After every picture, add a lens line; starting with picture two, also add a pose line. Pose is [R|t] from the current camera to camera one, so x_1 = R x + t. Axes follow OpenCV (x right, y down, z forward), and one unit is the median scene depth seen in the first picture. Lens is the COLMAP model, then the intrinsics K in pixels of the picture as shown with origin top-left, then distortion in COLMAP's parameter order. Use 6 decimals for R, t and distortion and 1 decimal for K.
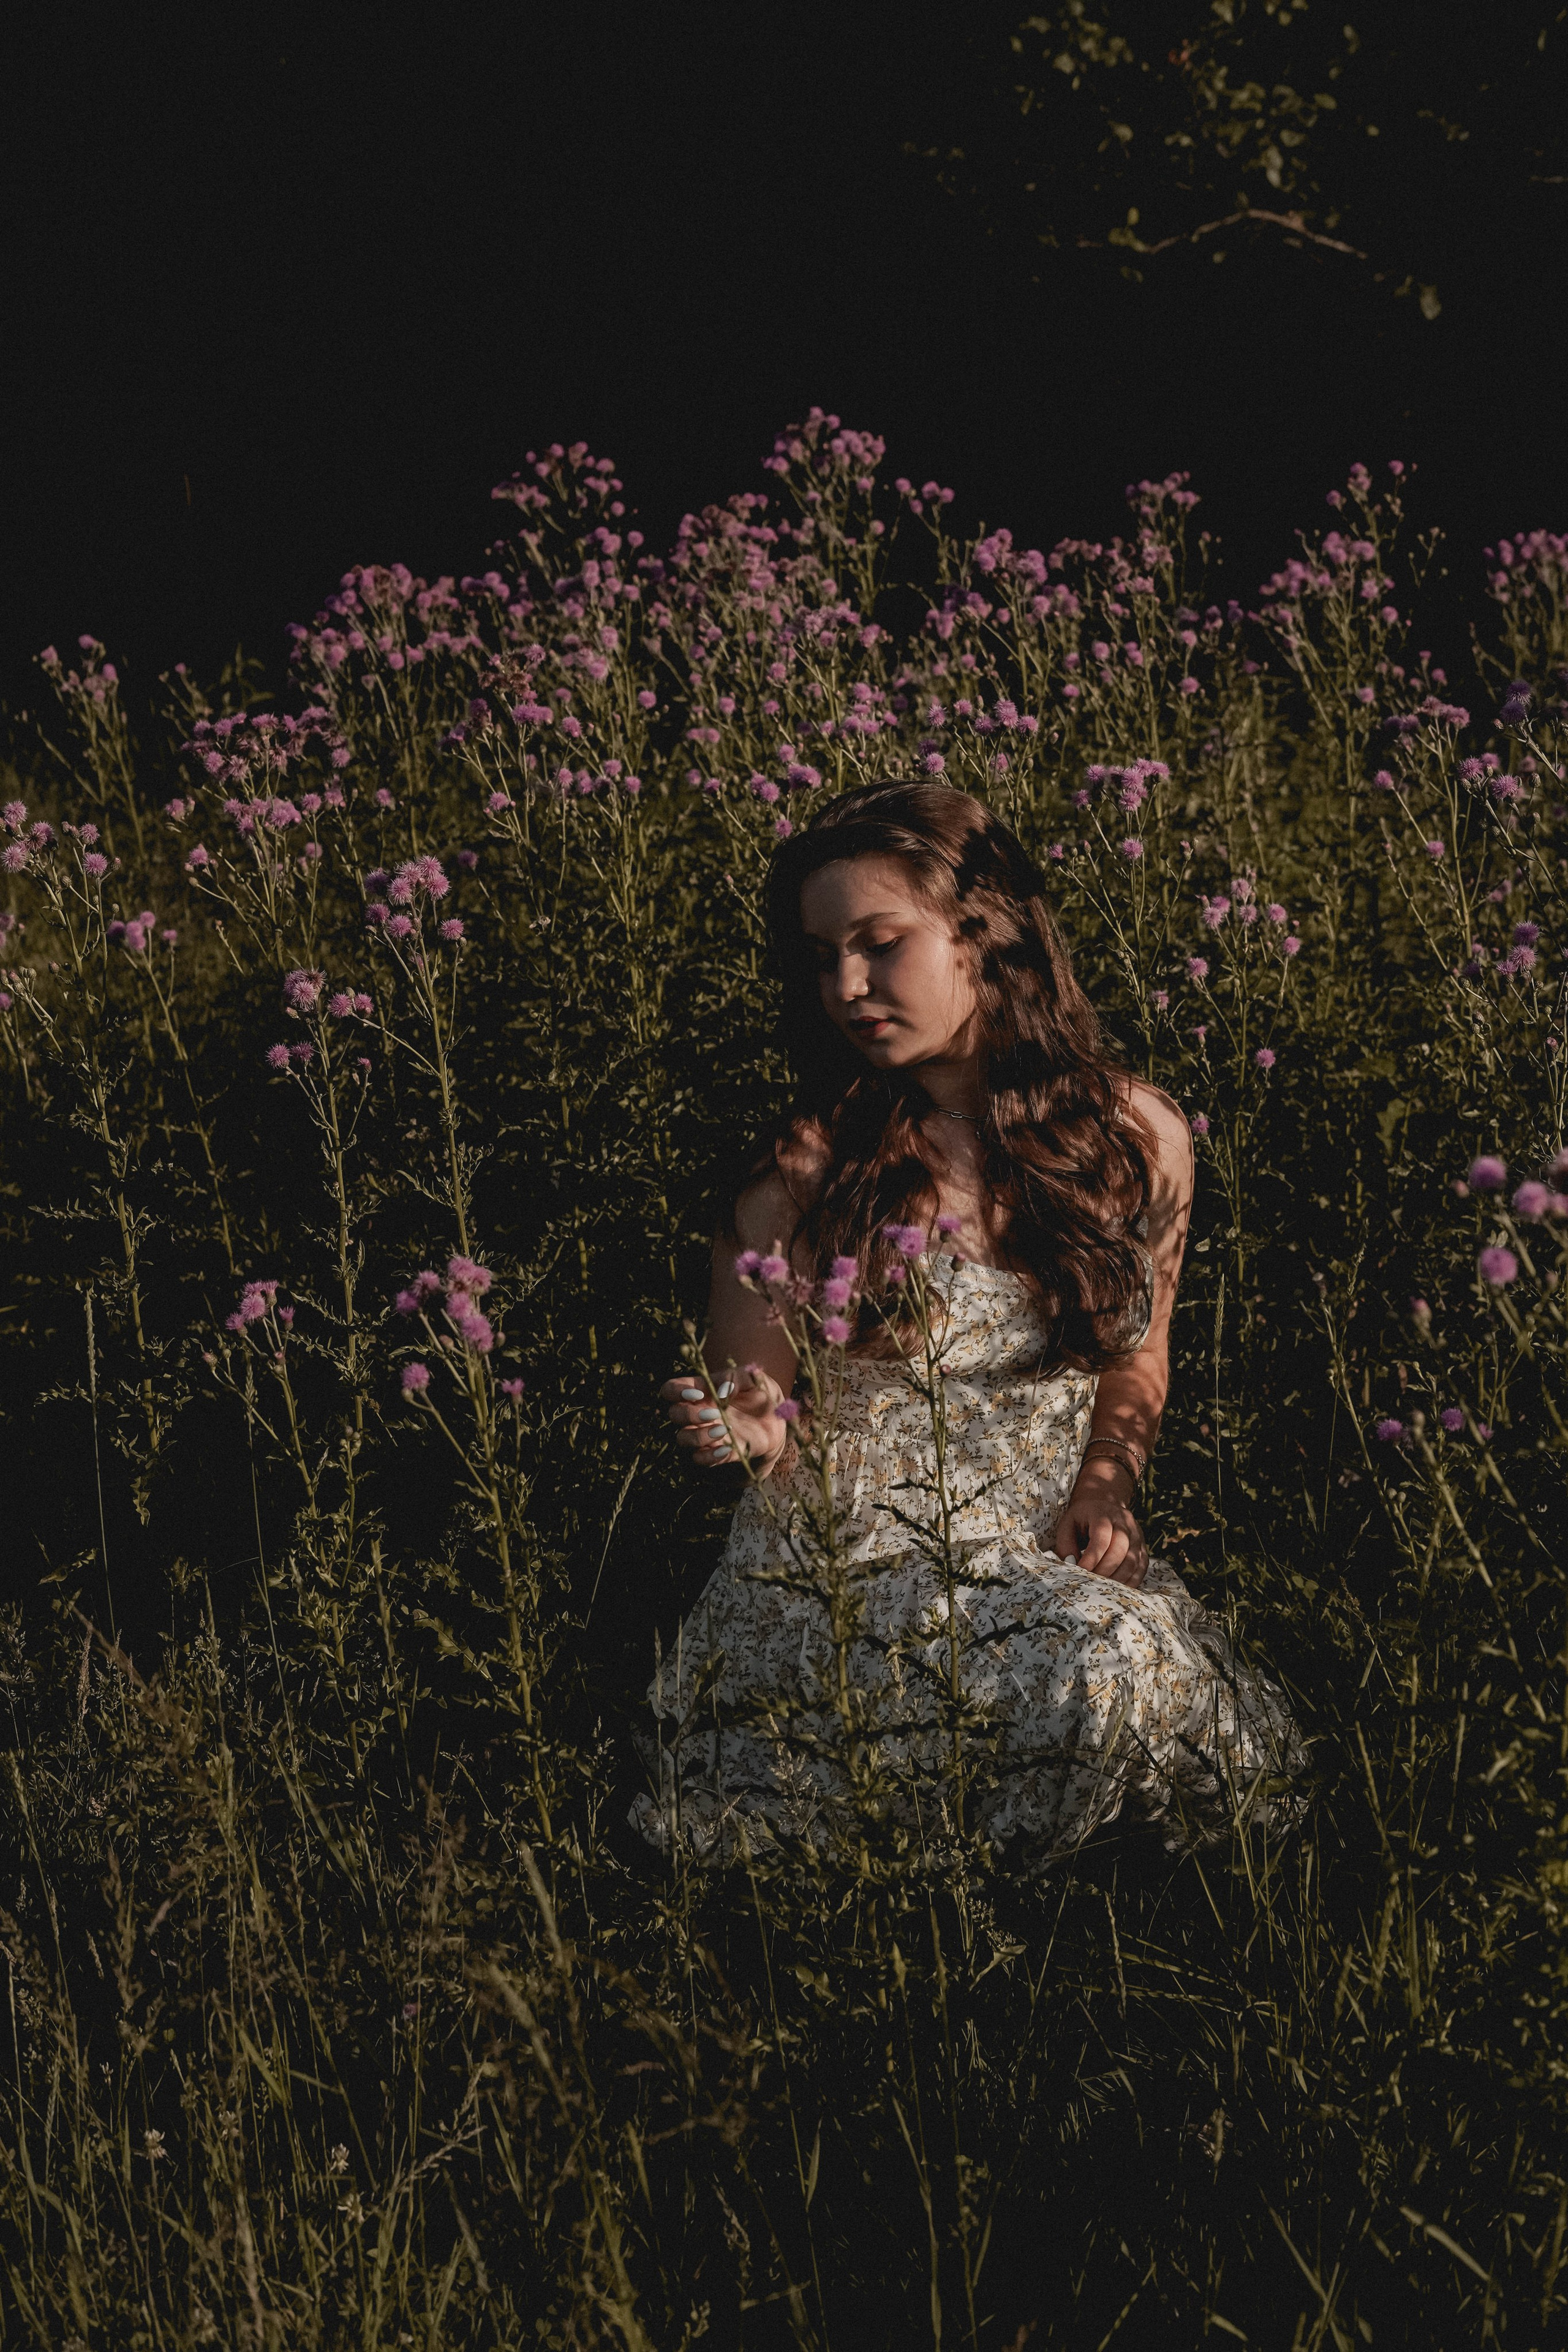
lens RADIAL K [[3358.1, 0, 772.3], [0, 3358.1, 1147.9], [0, 0, 1]] dist [-0.021037, 0.011483]
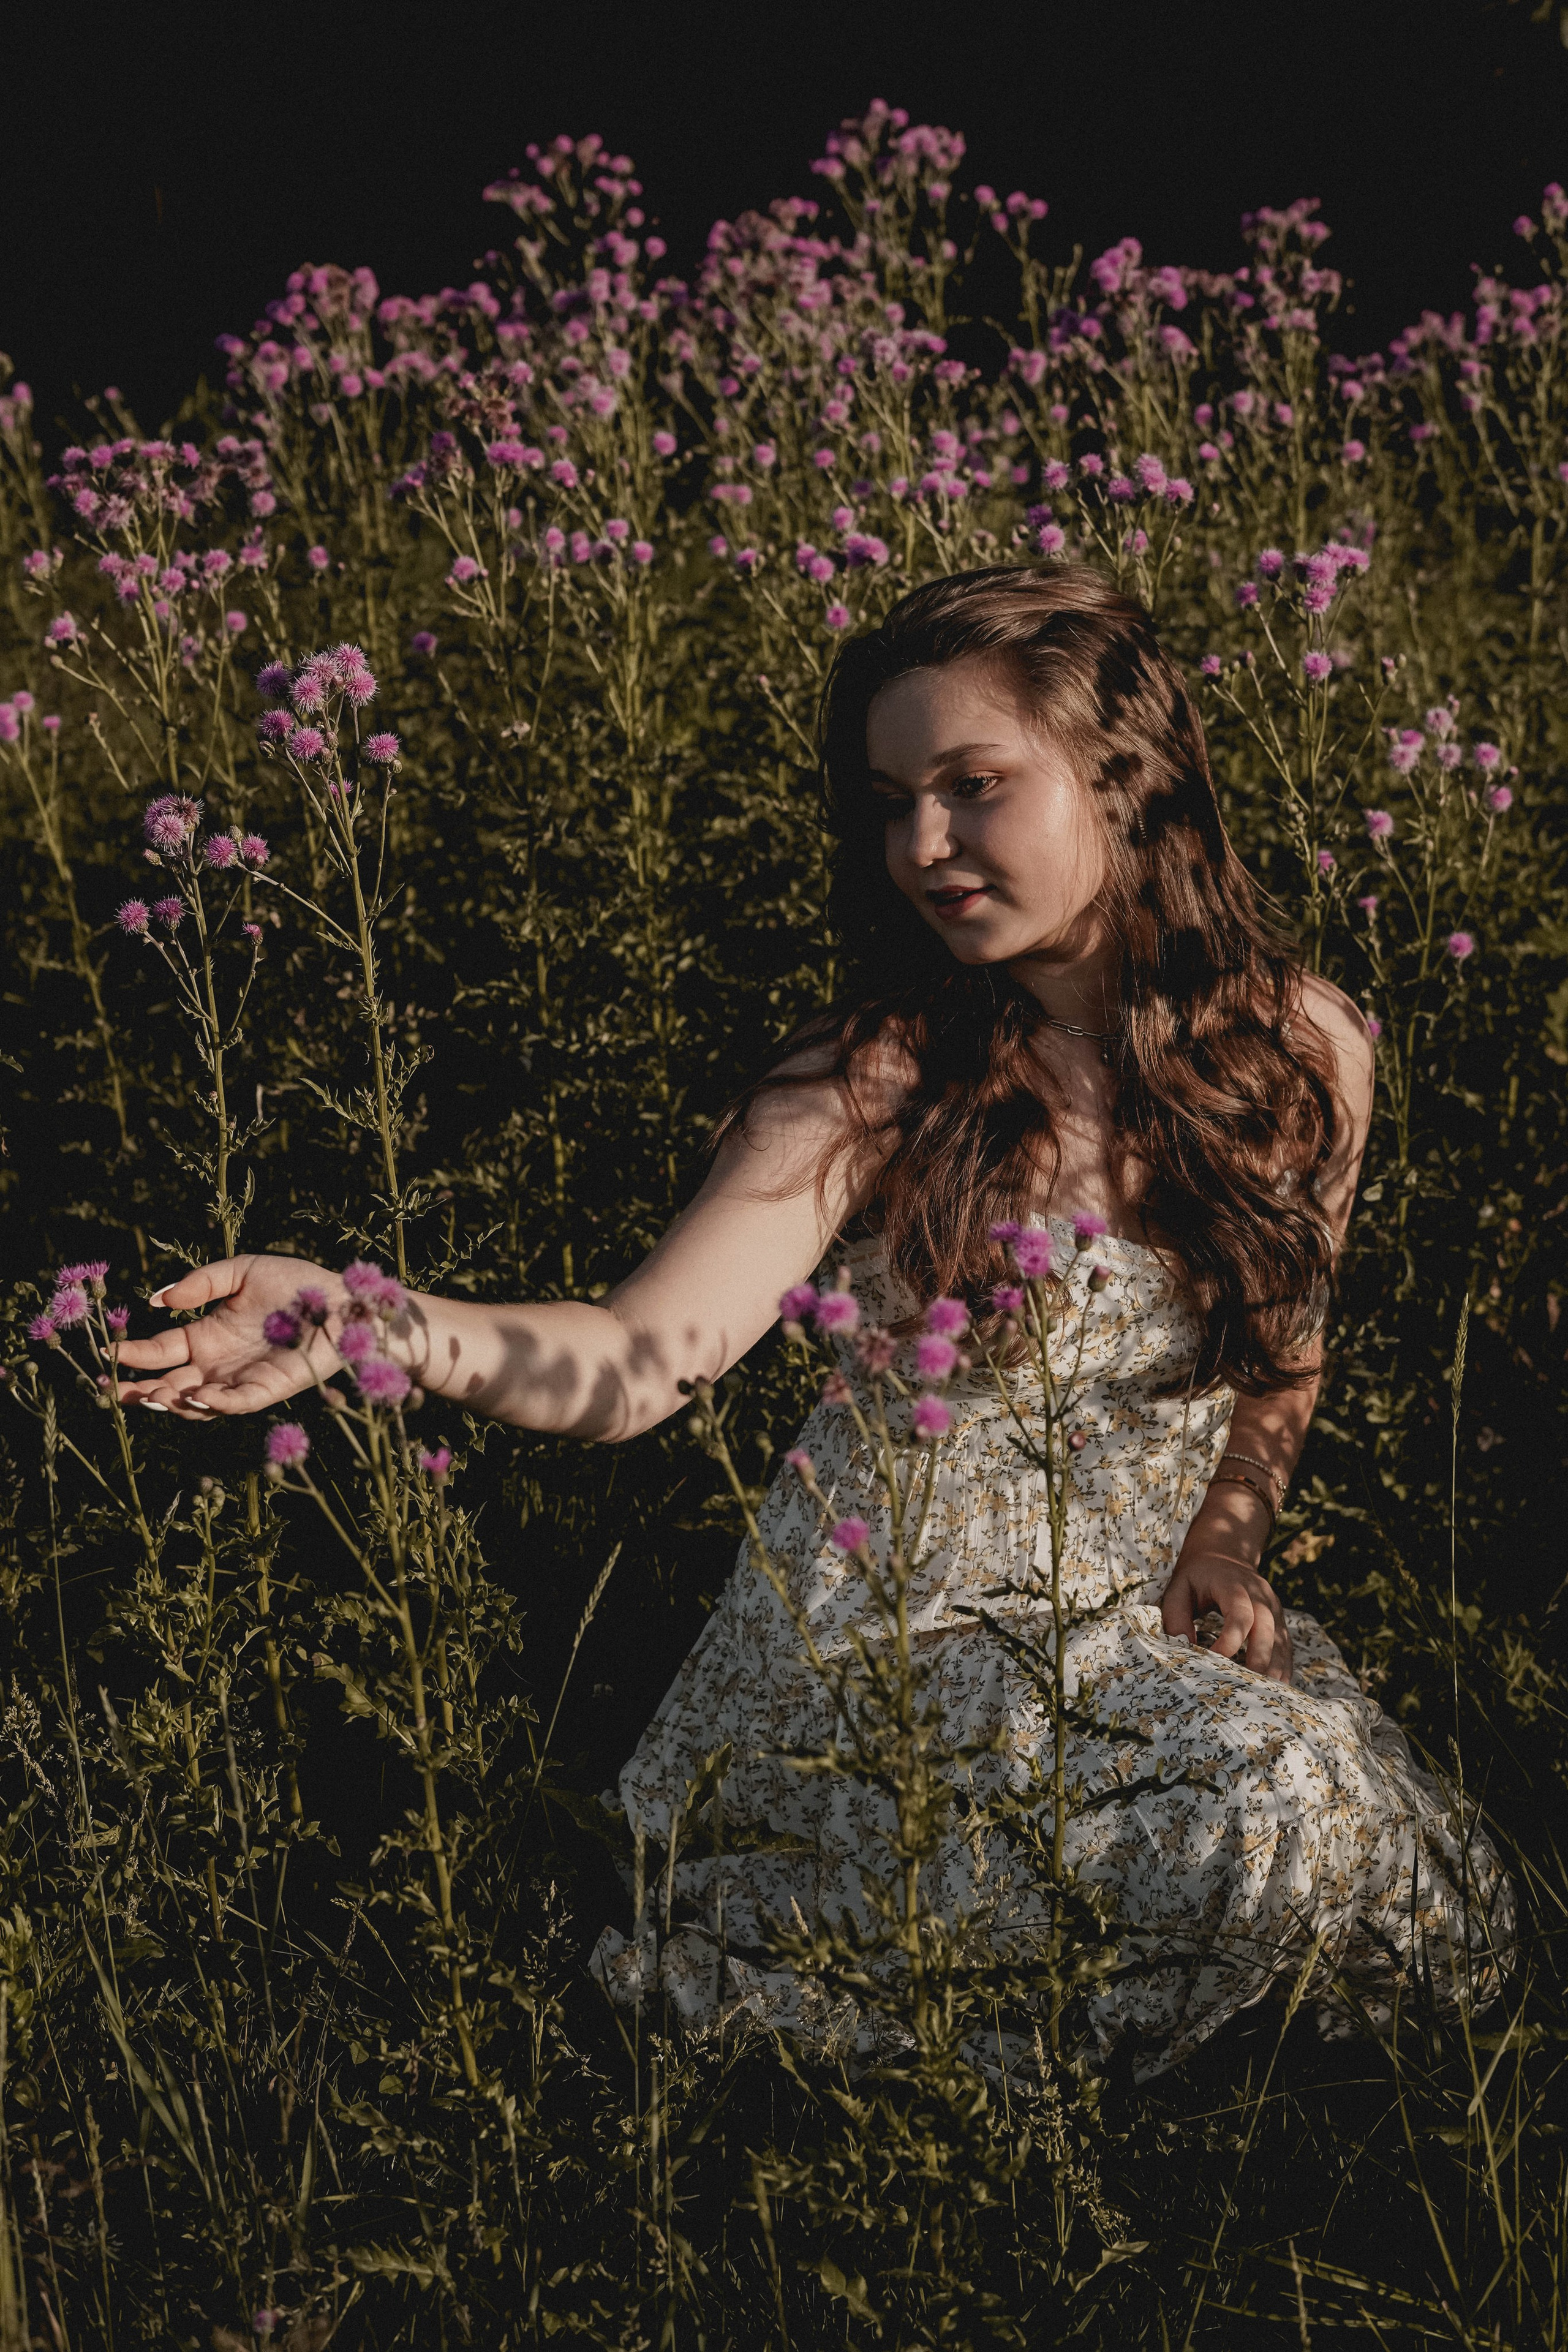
lens RADIAL K [[3358.1, 0, 772.3], [0, 3358.1, 1147.9], [0, 0, 1]] dist [-0.021037, 0.011483]
pose [[0.999345, 0.035961, 0.003957, -0.008626], [-0.036145, 0.997114, 0.066761, -0.021112], [-0.001545, -0.066860, 0.997761, 0.191783]]
